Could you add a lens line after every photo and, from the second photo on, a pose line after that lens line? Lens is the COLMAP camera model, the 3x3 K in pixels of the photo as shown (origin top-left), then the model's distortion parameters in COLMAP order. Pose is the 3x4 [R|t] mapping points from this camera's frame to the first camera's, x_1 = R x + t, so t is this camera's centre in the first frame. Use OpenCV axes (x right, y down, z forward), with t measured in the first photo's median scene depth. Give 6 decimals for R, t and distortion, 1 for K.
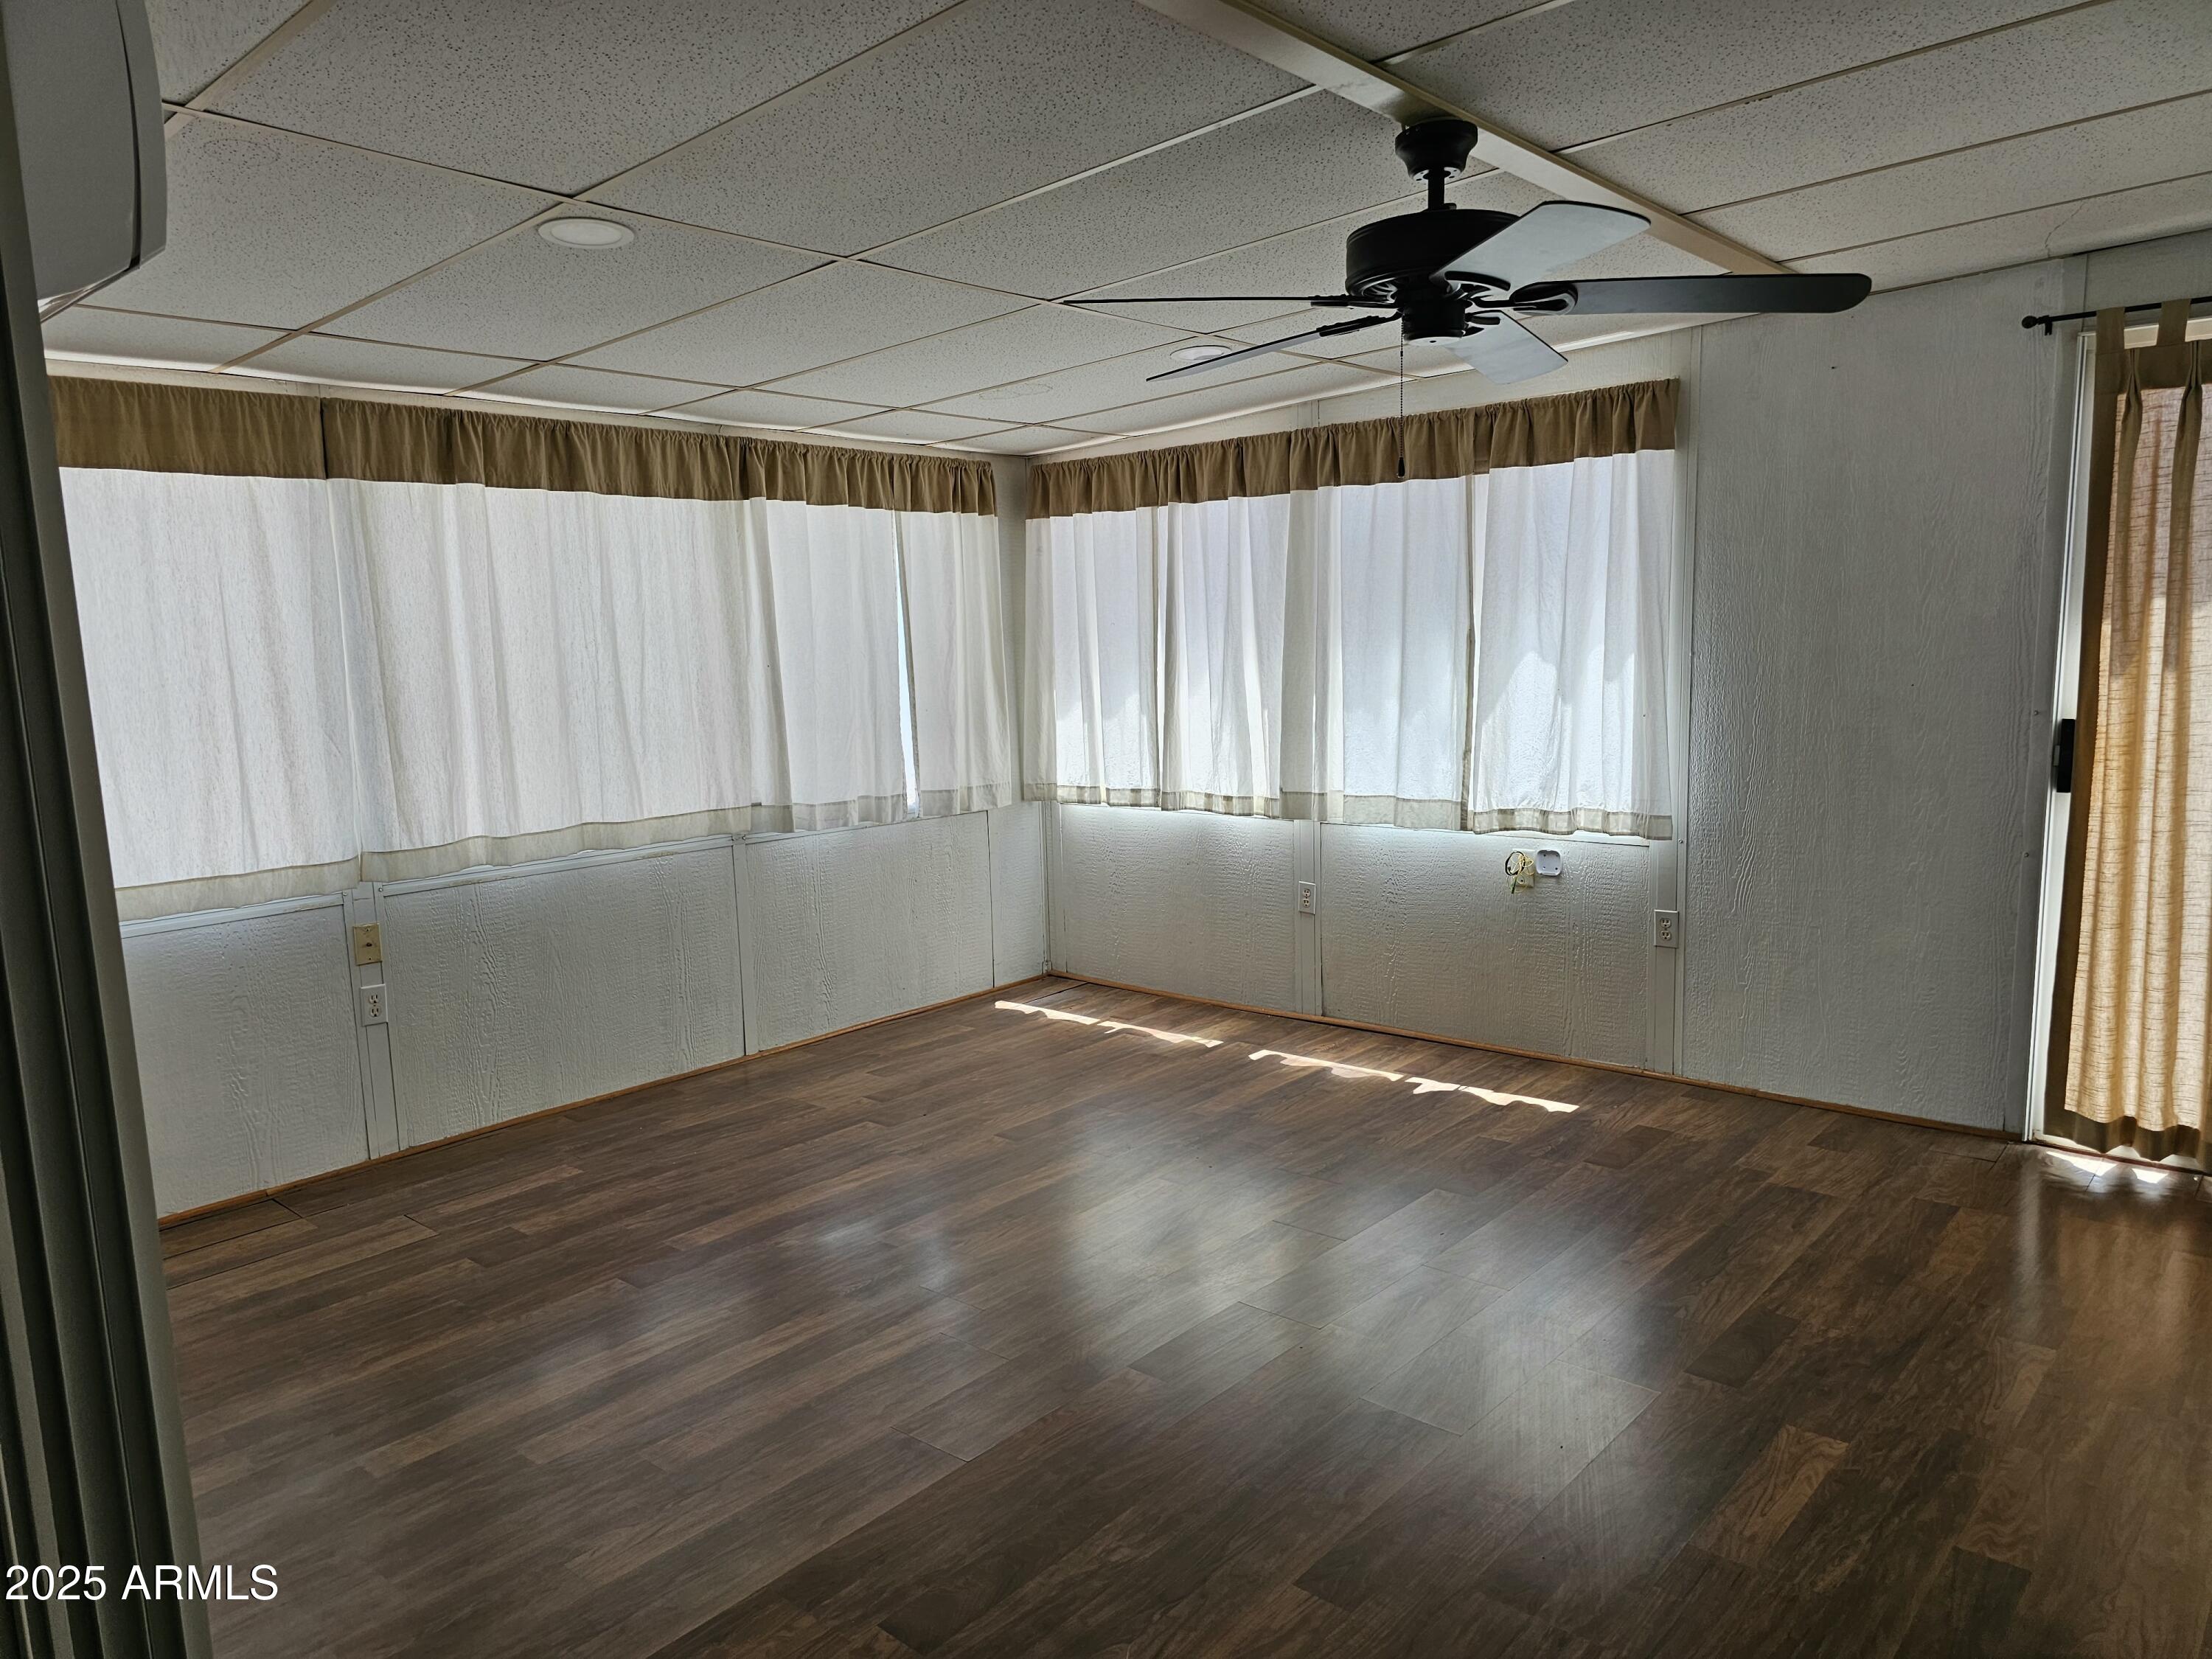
lens RADIAL K [[1511.7, 0, 1008.2], [0, 1511.7, 850.0], [0, 0, 1]] dist [0.050316, -0.046825]
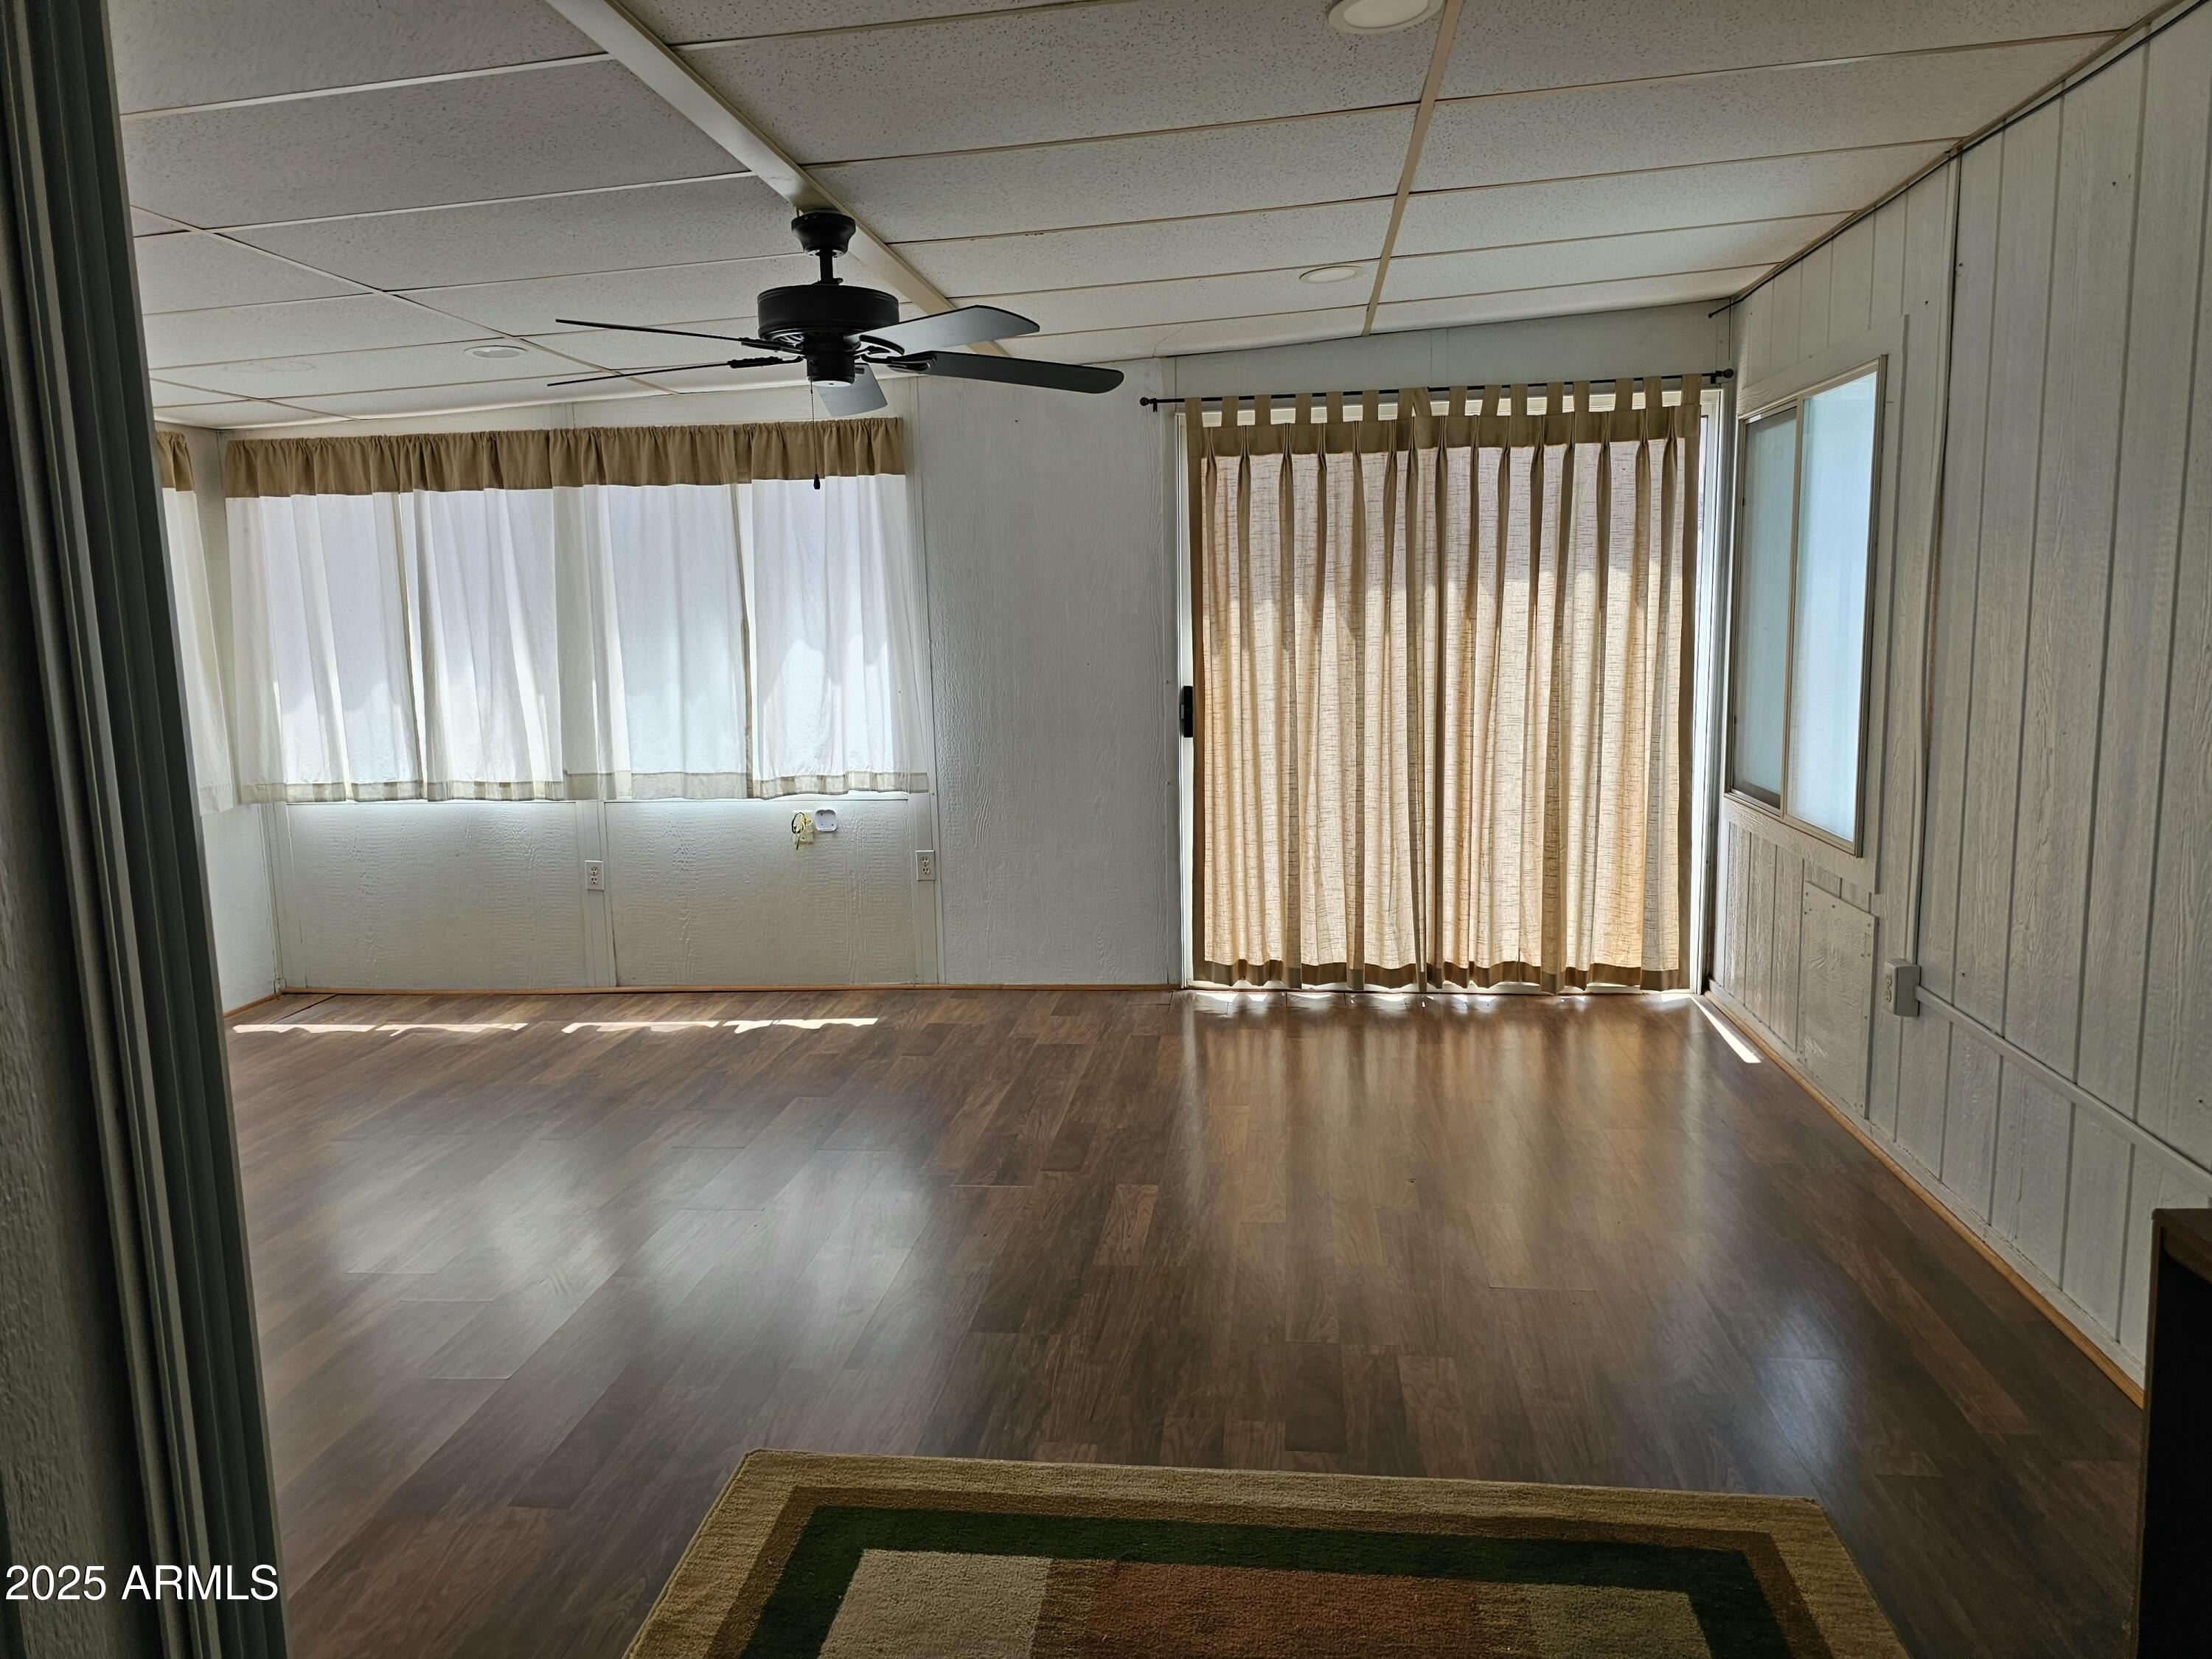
lens RADIAL K [[1511.7, 0, 1086.3], [0, 1511.7, 832.7], [0, 0, 1]] dist [0.050316, -0.046825]
pose [[0.817103, -0.075101, 0.571579, -0.153803], [0.080885, 0.996606, 0.015316, 0.016908], [-0.570790, 0.033717, 0.820404, -0.071910]]
